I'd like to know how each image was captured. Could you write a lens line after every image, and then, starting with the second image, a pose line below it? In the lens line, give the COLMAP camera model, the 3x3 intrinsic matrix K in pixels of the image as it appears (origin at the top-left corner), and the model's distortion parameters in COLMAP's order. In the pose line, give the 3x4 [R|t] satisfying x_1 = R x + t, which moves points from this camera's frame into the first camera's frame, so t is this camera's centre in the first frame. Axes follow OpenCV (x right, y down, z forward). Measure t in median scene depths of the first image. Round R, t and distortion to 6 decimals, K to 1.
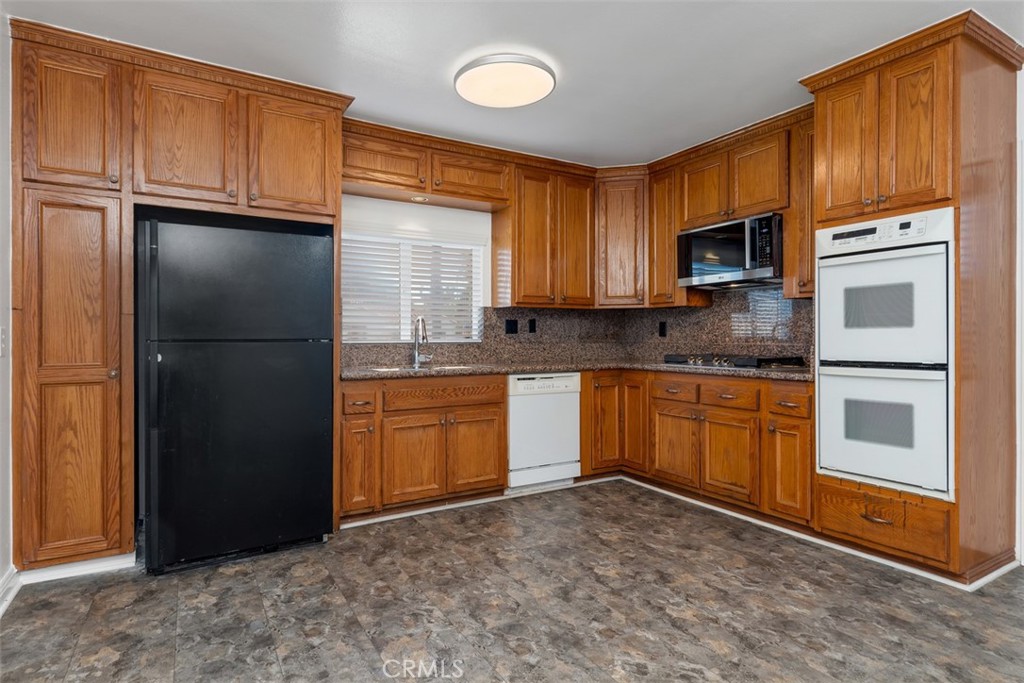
lens RADIAL K [[546.9, 0, 509.0], [0, 546.9, 337.4], [0, 0, 1]] dist [0.002948, -0.001885]
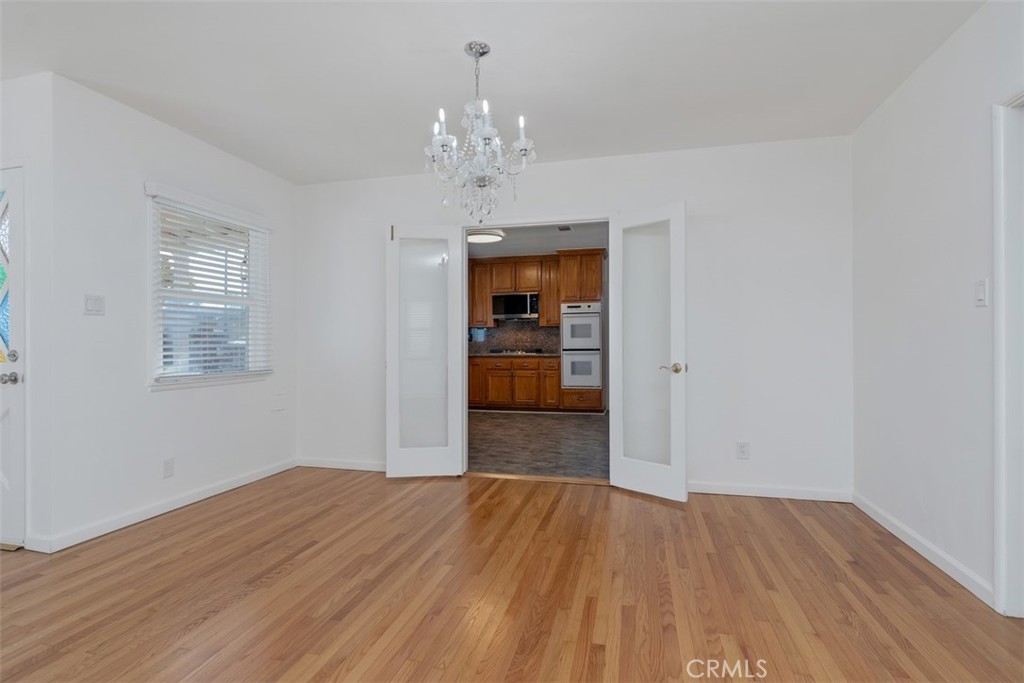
lens RADIAL K [[498.8, 0, 510.1], [0, 498.8, 340.8], [0, 0, 1]] dist [-0.003822, 0.001130]
pose [[0.709062, 0.001195, 0.705146, -1.365199], [0.004312, 0.999973, -0.006031, 0.012117], [-0.705133, 0.007317, 0.709037, -0.614848]]
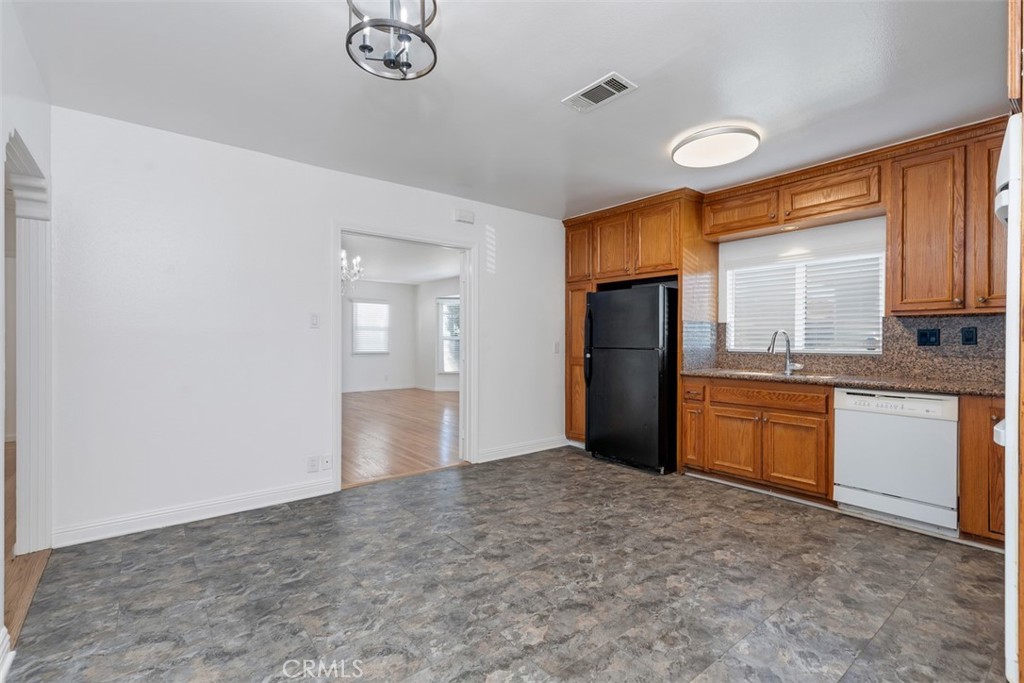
lens RADIAL K [[461.4, 0, 507.9], [0, 461.4, 340.6], [0, 0, 1]] dist [0.010074, -0.001943]
pose [[0.127562, 0.001495, -0.991829, 0.909665], [-0.004300, 0.999990, 0.000954, -0.018059], [0.991821, 0.004143, 0.127568, 0.358358]]
